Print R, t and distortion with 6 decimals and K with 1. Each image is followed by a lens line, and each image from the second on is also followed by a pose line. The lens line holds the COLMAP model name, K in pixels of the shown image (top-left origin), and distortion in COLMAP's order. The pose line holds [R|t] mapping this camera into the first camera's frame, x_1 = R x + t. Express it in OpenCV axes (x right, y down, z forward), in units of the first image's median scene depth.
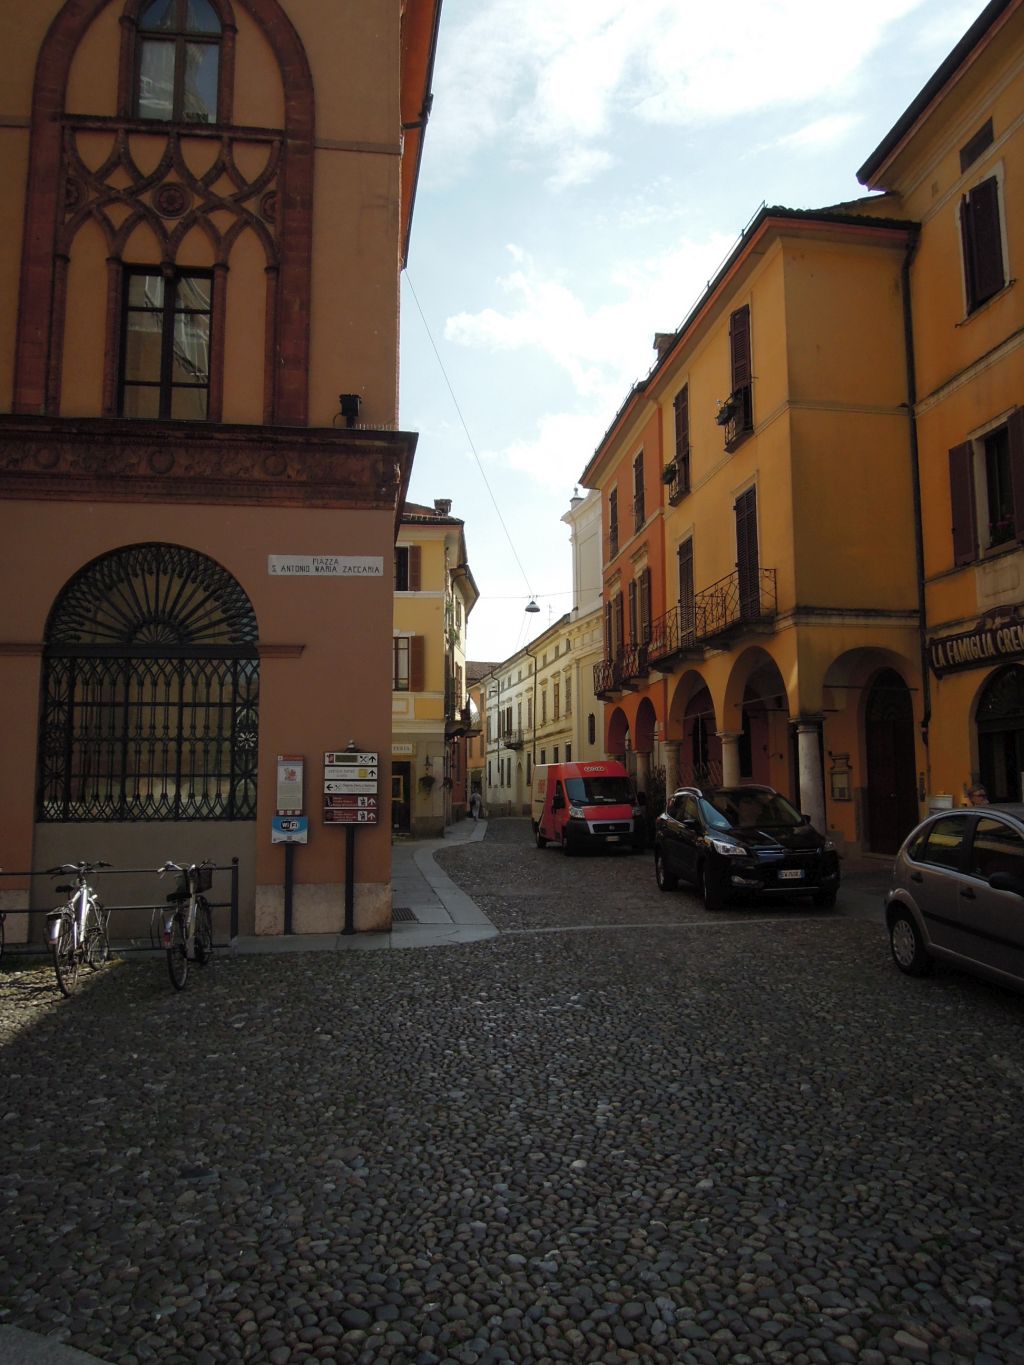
lens RADIAL K [[996.7, 0, 513.1], [0, 996.7, 684.5], [0, 0, 1]] dist [-0.013017, -0.007499]
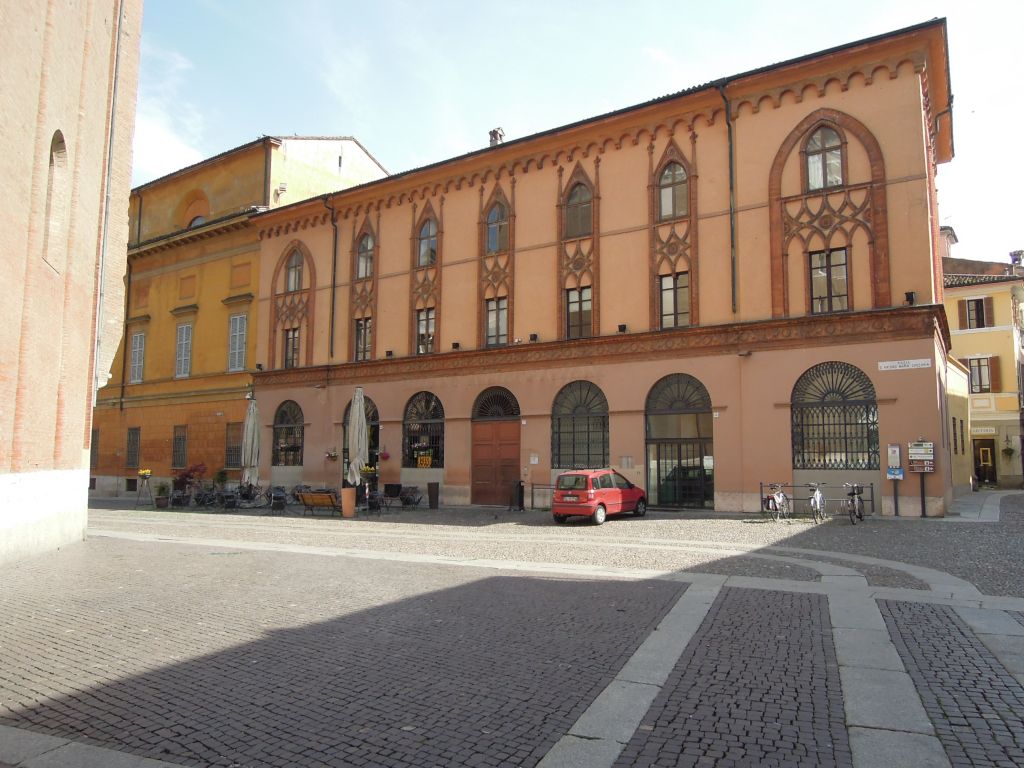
lens RADIAL K [[747.7, 0, 513.1], [0, 747.7, 384.9], [0, 0, 1]] dist [-0.013017, -0.007499]
pose [[0.748415, -0.058217, -0.660670, 0.285791], [0.065190, 0.997774, -0.014075, -0.105232], [0.660019, -0.032535, 0.750544, -0.955546]]
